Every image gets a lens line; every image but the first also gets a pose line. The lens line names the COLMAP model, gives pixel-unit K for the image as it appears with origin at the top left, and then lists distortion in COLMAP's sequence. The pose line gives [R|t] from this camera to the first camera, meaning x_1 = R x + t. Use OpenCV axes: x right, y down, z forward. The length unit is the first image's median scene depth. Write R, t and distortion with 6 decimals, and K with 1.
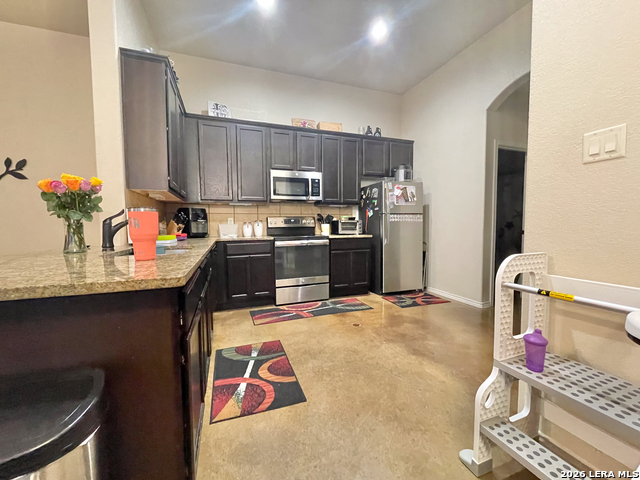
lens RADIAL K [[259.8, 0, 320.0], [0, 259.8, 240.0], [0, 0, 1]] dist [-0.000824, -0.000155]
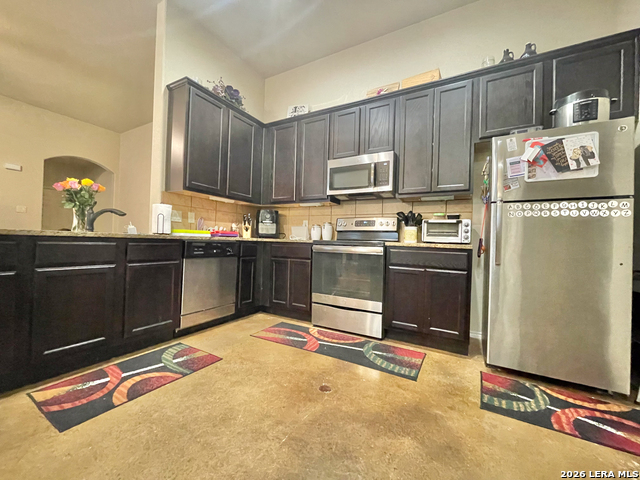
lens RADIAL K [[259.8, 0, 320.0], [0, 259.8, 240.0], [0, 0, 1]] dist [-0.000824, -0.000155]
pose [[0.648589, 0.025622, -0.760708, 0.466761], [-0.078334, 0.996373, -0.033229, 0.015431], [0.757097, 0.081142, 0.648243, 0.489950]]
